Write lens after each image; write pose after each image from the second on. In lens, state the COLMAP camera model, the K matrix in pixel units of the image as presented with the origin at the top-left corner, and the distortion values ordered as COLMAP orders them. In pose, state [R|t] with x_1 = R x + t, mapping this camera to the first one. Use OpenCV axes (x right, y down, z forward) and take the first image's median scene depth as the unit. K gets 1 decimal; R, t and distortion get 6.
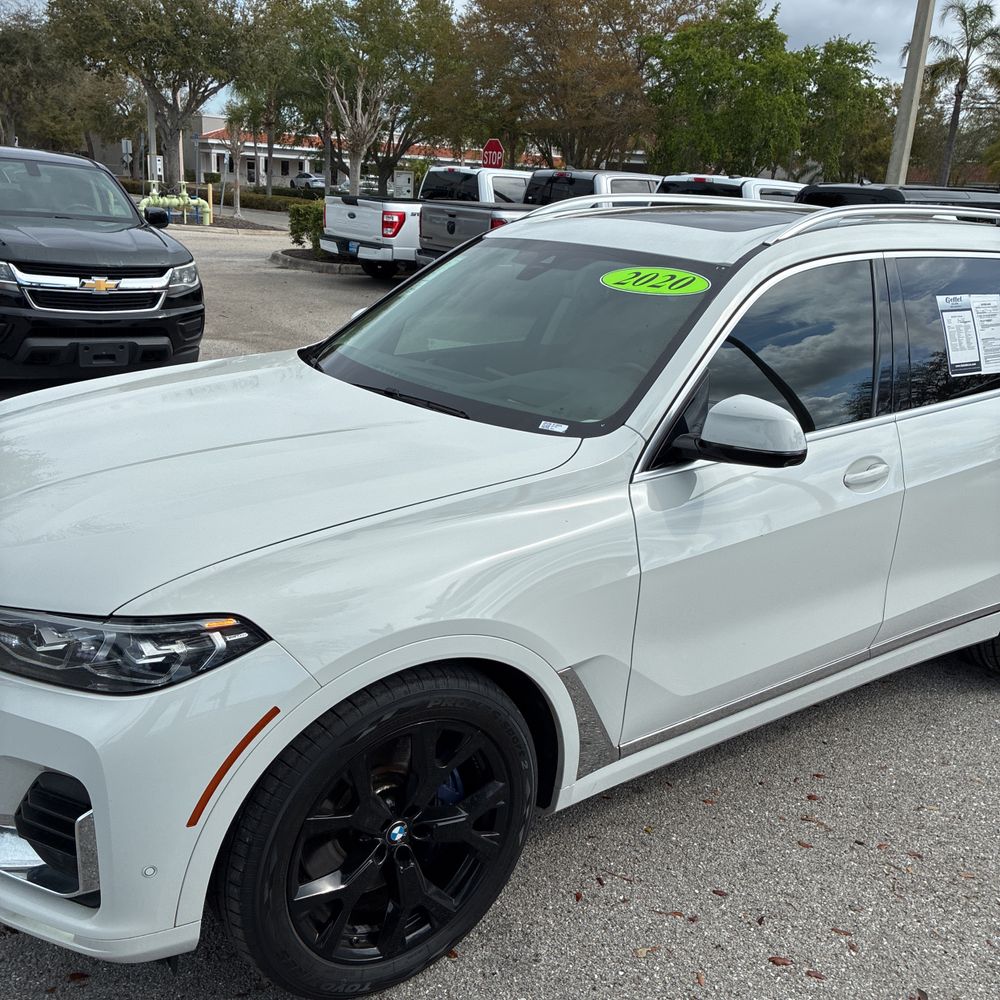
lens RADIAL K [[1008.1, 0, 501.0], [0, 1008.1, 468.5], [0, 0, 1]] dist [0.036881, 0.001401]
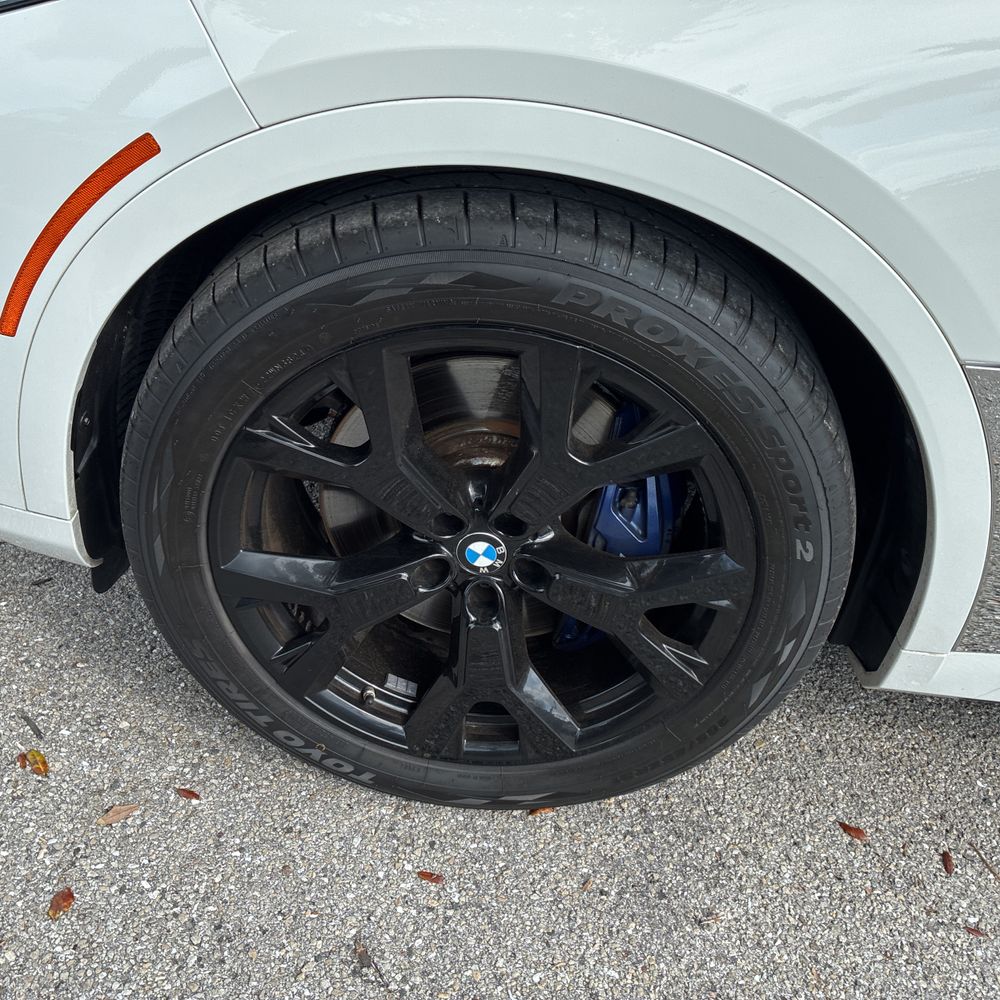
lens RADIAL K [[1017.8, 0, 482.4], [0, 1017.8, 489.8], [0, 0, 1]] dist [0.076110, -0.085700]
pose [[0.753711, 0.379635, -0.536468, 0.126294], [-0.225263, 0.916068, 0.331778, 0.141205], [0.617395, -0.129219, 0.775968, 0.523235]]
